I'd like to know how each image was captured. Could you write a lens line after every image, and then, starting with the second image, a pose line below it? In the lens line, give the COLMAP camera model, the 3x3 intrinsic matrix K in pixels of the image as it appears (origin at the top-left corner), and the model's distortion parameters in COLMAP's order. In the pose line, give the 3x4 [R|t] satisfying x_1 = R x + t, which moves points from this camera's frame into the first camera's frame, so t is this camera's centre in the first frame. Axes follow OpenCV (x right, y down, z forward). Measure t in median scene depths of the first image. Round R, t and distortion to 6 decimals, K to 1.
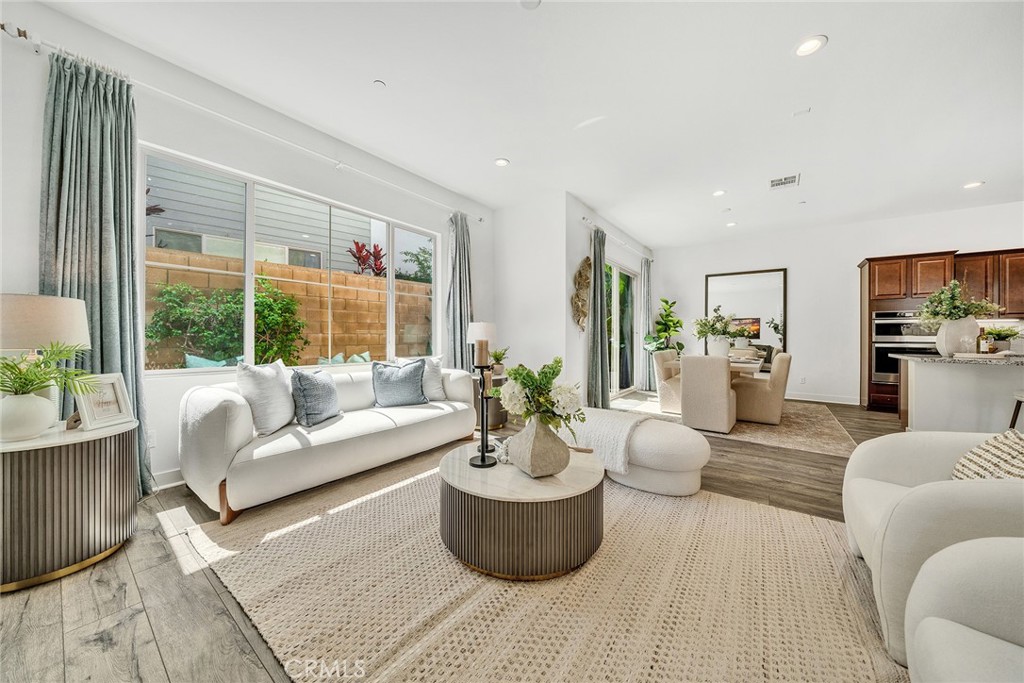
lens RADIAL K [[344.5, 0, 512.1], [0, 344.5, 338.8], [0, 0, 1]] dist [-0.007918, 0.000543]
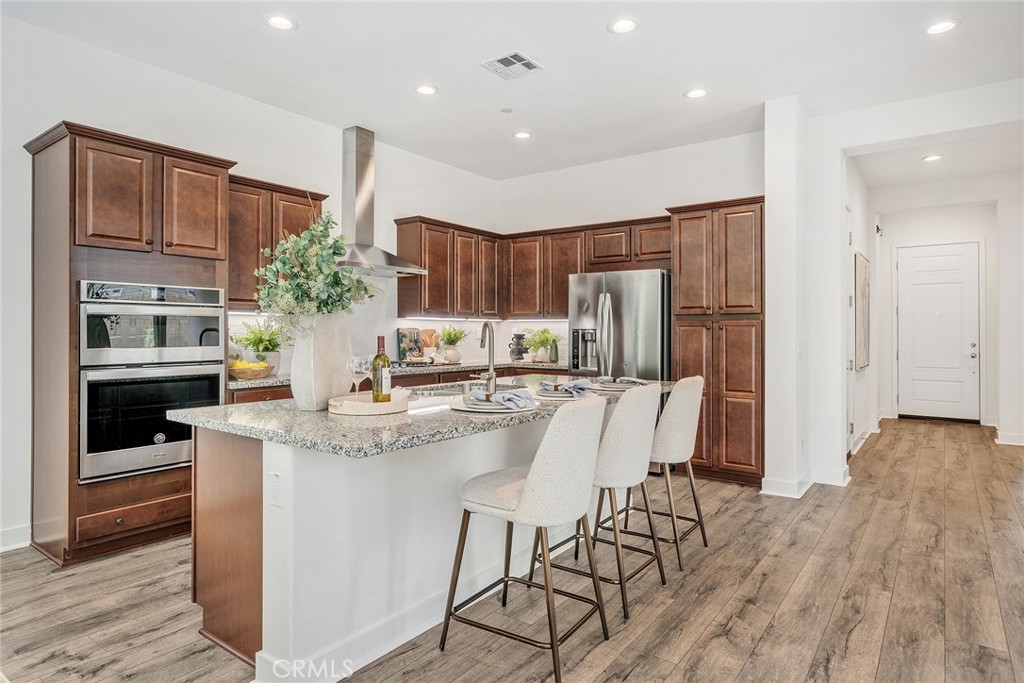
lens RADIAL K [[596.7, 0, 511.6], [0, 596.7, 336.4], [0, 0, 1]] dist [-0.023985, -0.000846]
pose [[-0.015729, -0.007468, 0.999848, 0.450185], [-0.000004, 0.999972, 0.007469, -0.026679], [-0.999876, 0.000114, -0.015729, 0.573339]]
